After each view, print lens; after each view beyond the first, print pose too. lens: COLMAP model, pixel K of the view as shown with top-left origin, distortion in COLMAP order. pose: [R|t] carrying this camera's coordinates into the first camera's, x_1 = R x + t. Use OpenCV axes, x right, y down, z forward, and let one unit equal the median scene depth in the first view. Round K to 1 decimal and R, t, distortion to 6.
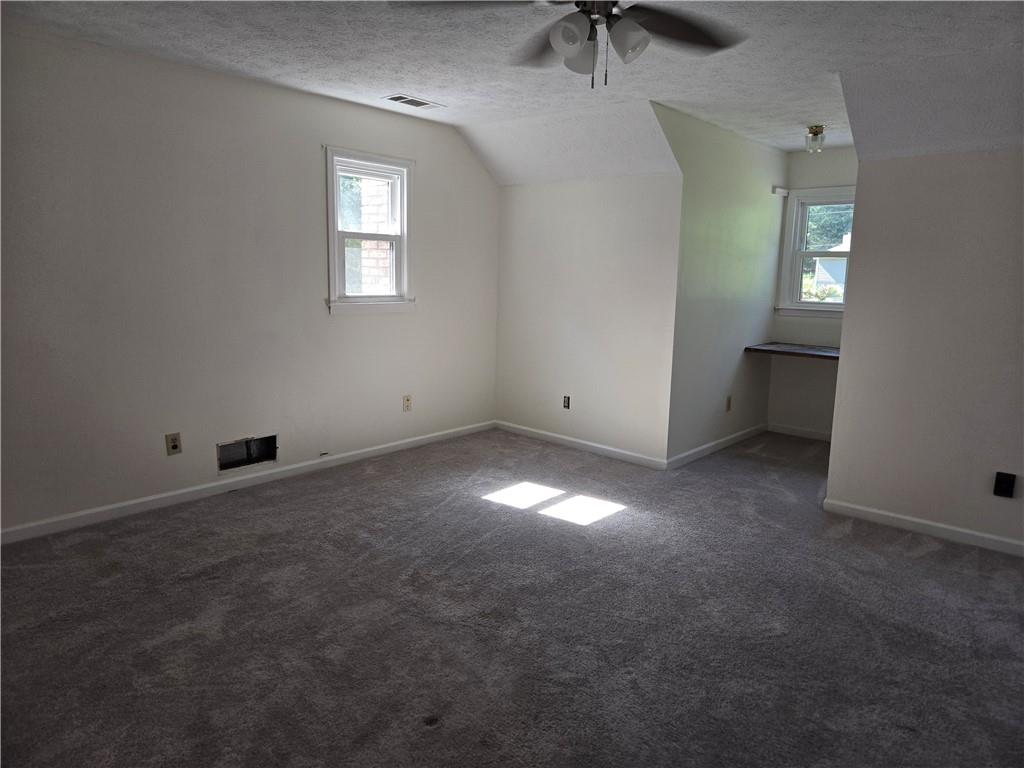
lens RADIAL K [[698.7, 0, 512.0], [0, 698.7, 384.0], [0, 0, 1]] dist [0.067094, -0.063944]
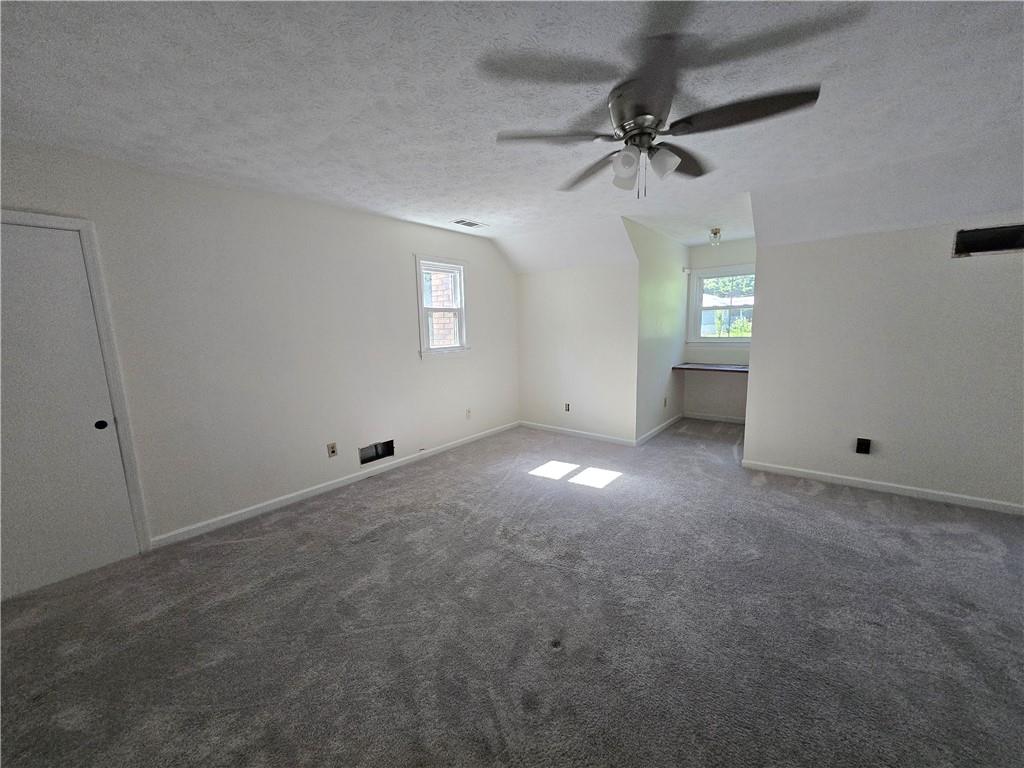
lens RADIAL K [[409.5, 0, 504.4], [0, 409.5, 391.6], [0, 0, 1]] dist [0.001035, 0.000056]
pose [[0.998299, -0.054171, 0.021544, -0.115871], [0.054266, 0.998519, -0.003855, -0.019076], [-0.021303, 0.005018, 0.999760, 0.096319]]
